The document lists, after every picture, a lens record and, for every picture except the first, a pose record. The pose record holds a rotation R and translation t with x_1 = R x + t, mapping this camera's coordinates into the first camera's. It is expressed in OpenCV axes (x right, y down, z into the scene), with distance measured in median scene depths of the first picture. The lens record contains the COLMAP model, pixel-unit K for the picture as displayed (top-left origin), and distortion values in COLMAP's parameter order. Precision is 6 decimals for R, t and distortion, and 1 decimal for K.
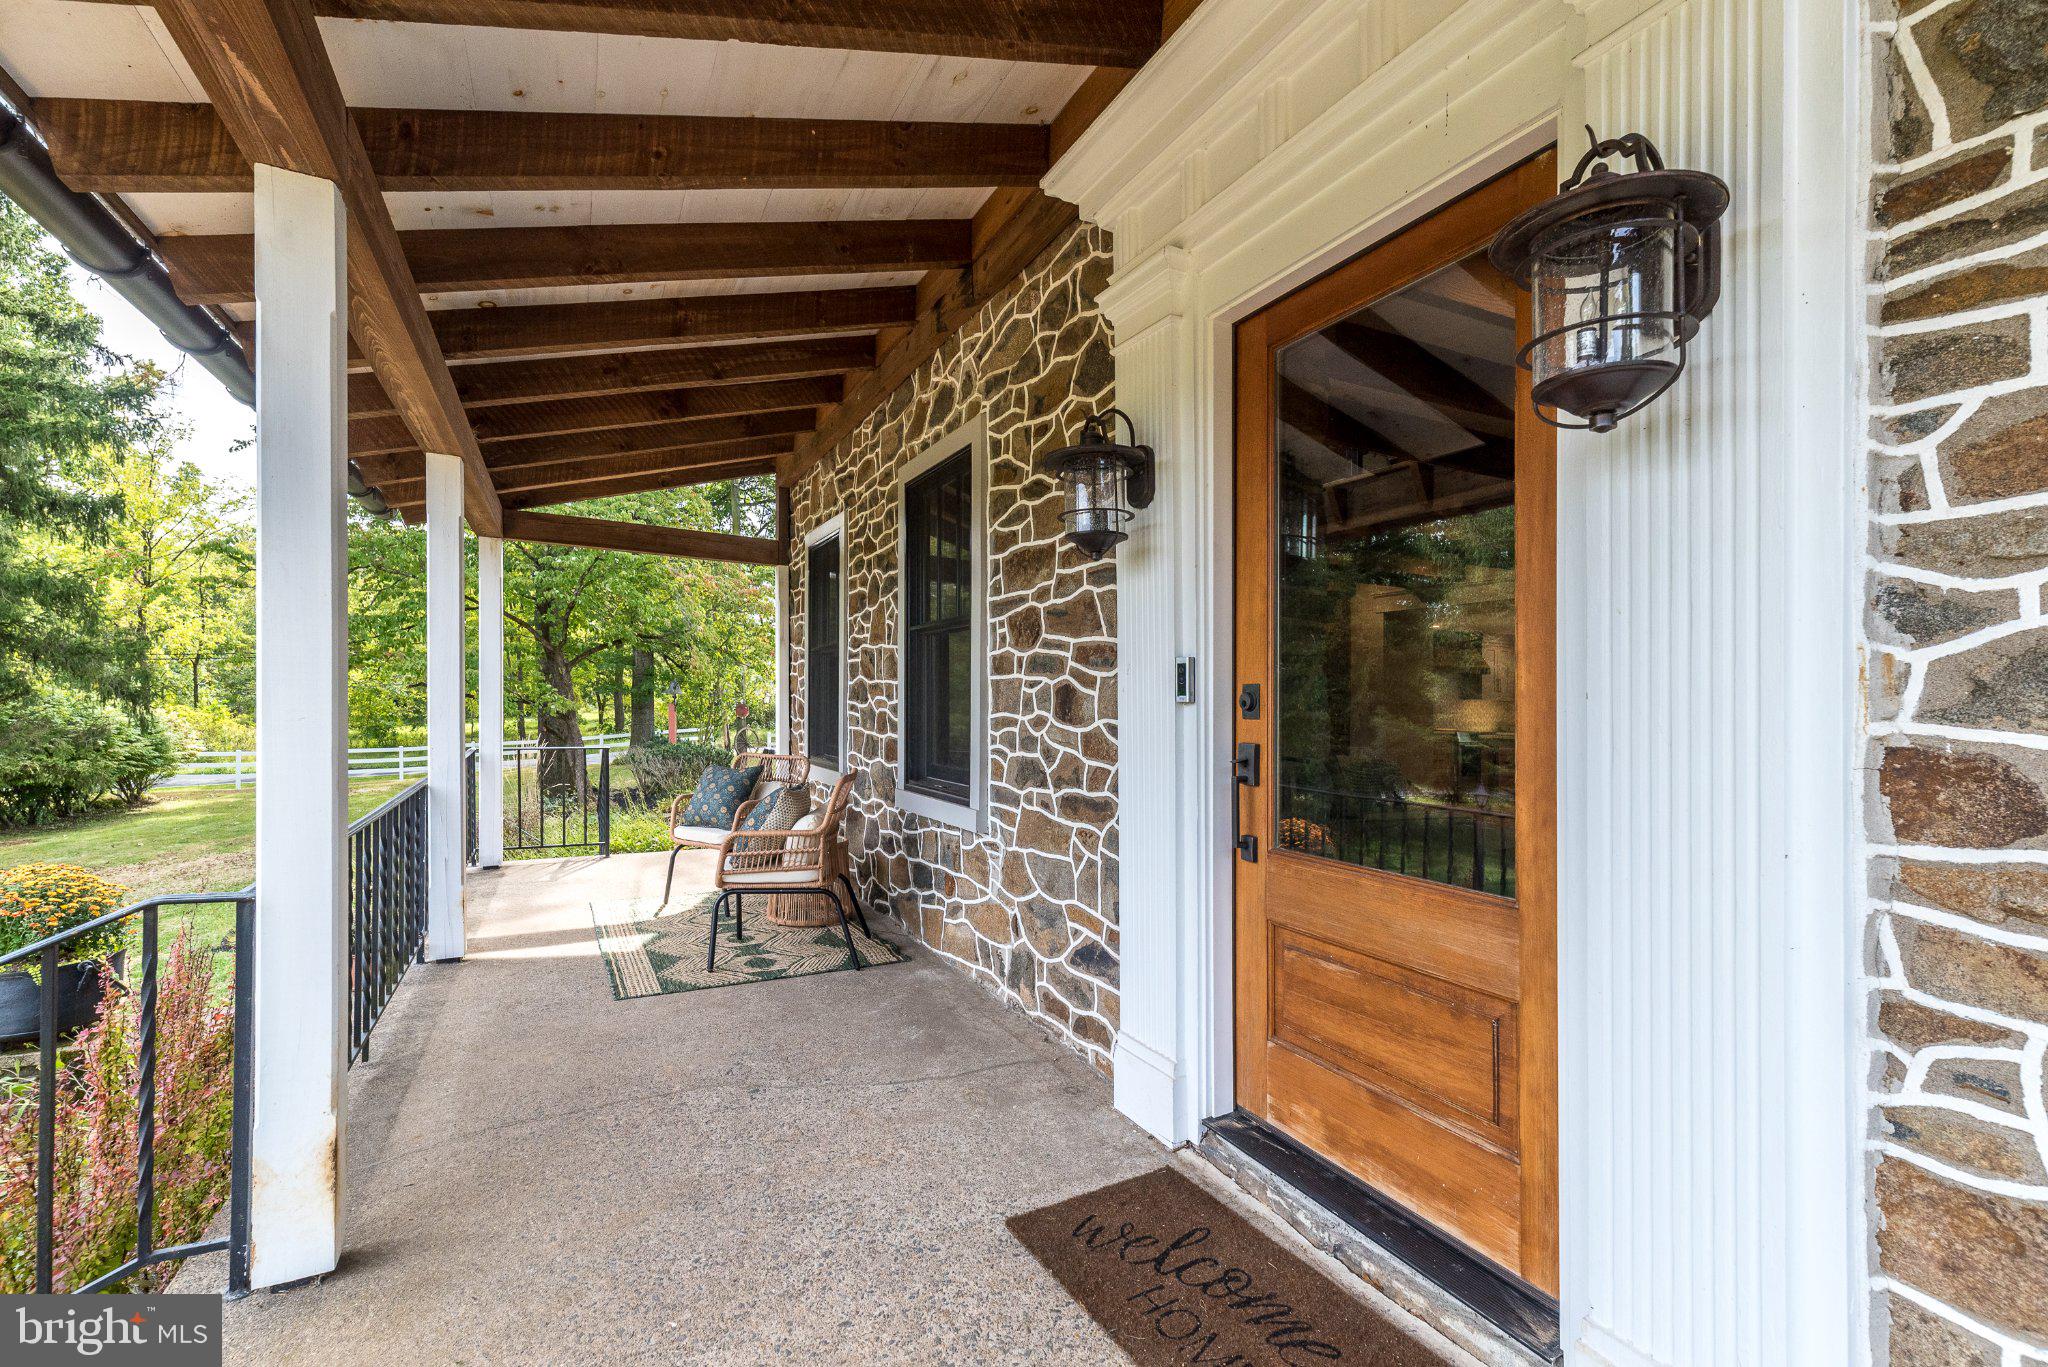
lens RADIAL K [[898.1, 0, 1018.4], [0, 898.1, 675.5], [0, 0, 1]] dist [-0.000907, -0.000082]
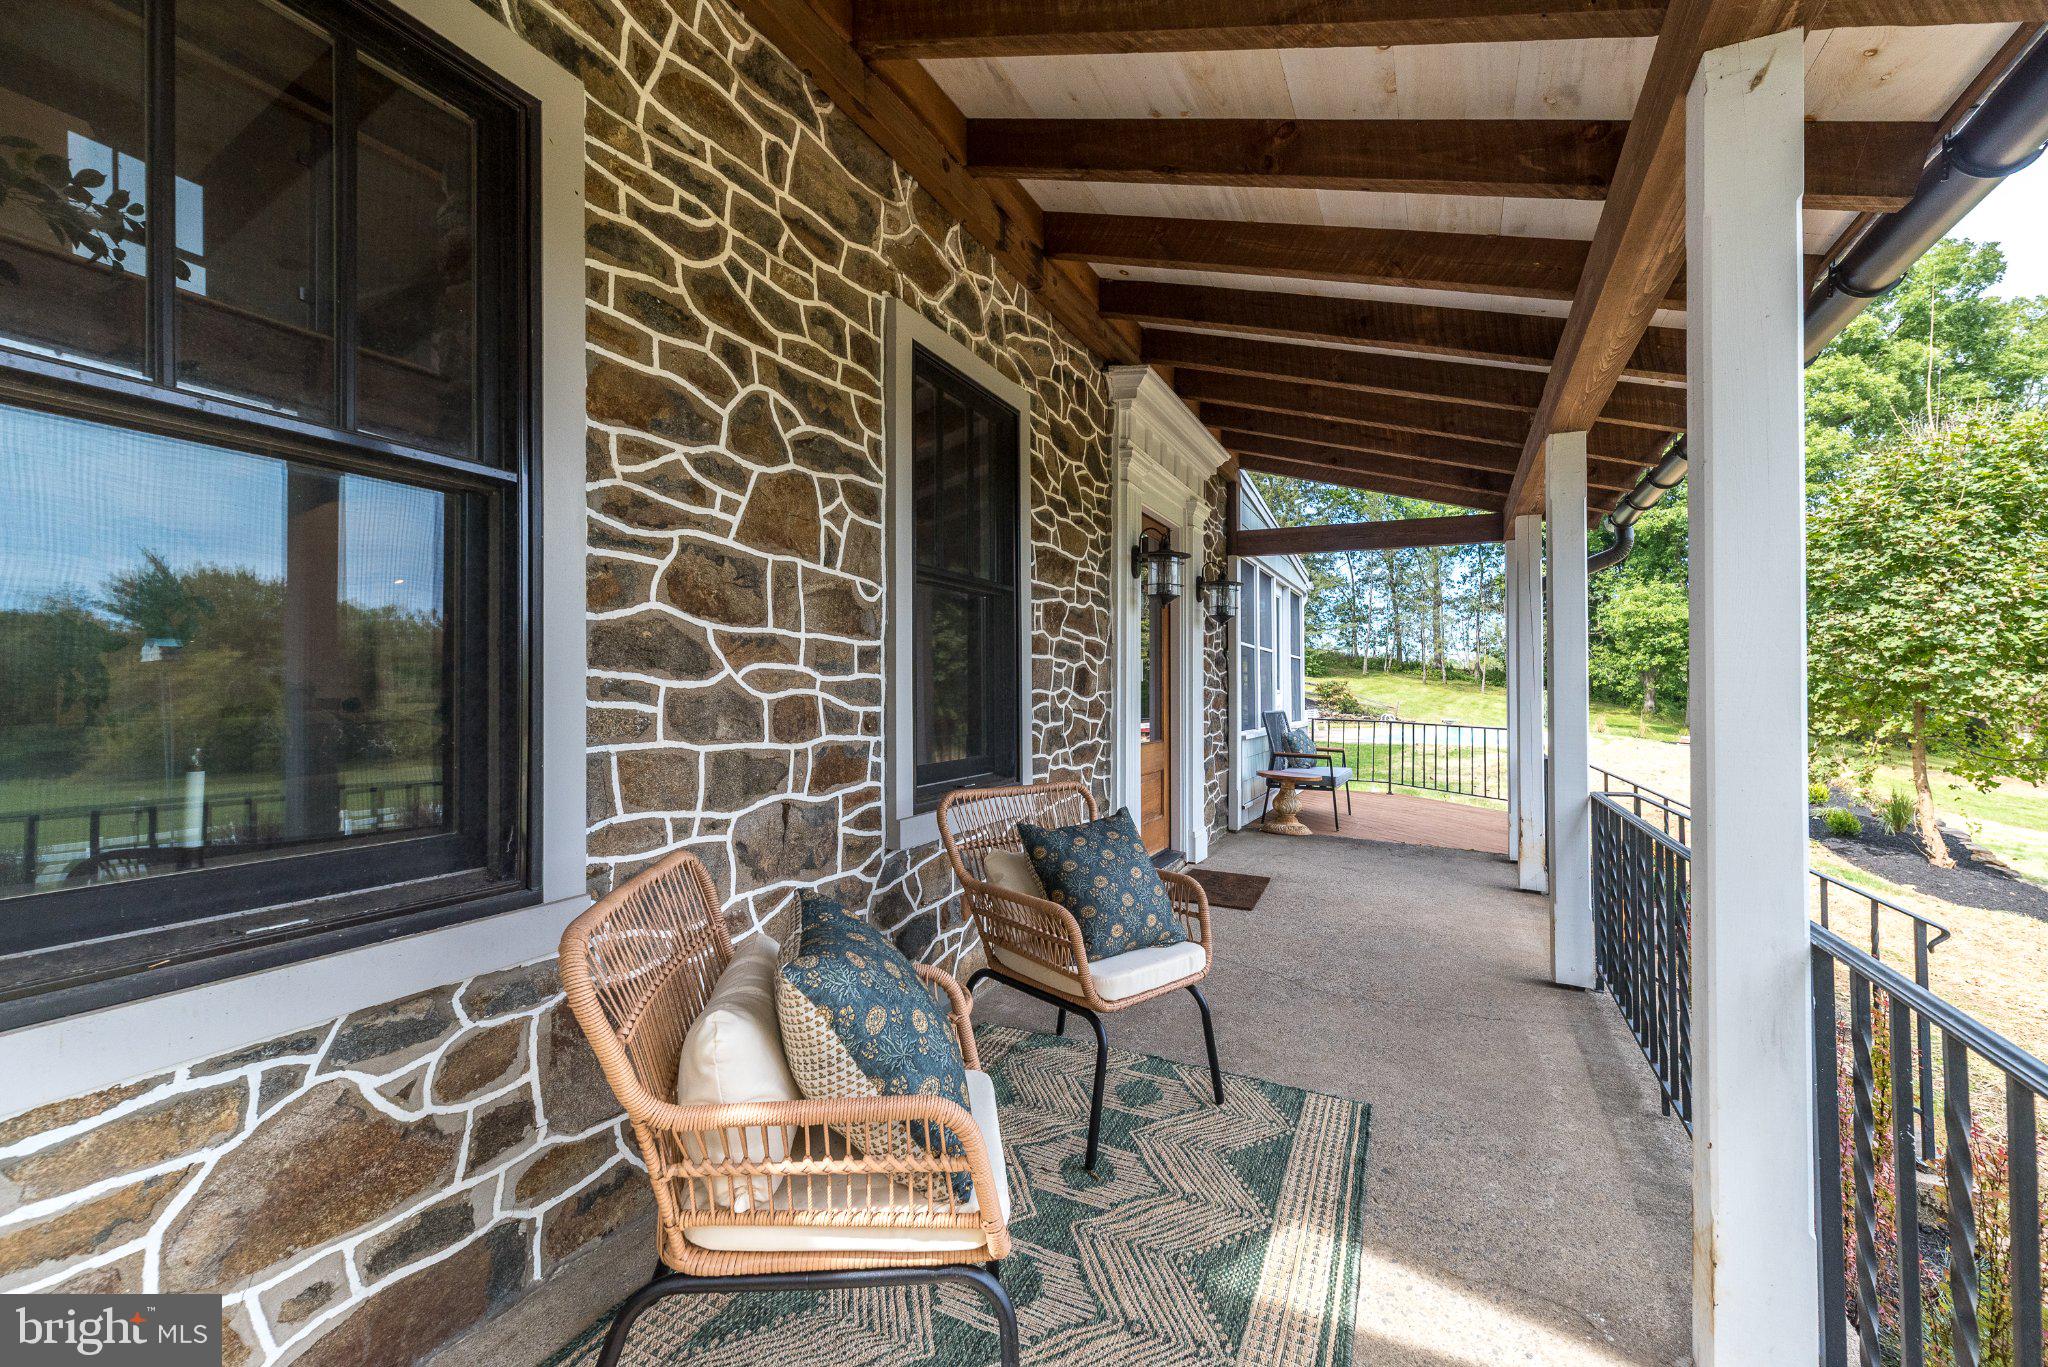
lens RADIAL K [[879.4, 0, 1013.7], [0, 879.4, 689.8], [0, 0, 1]] dist [0.008112, -0.000426]
pose [[-0.611057, 0.019959, 0.791335, -0.892079], [0.001484, 0.999709, -0.024068, 0.071903], [-0.791585, -0.013533, -0.610909, 1.780102]]
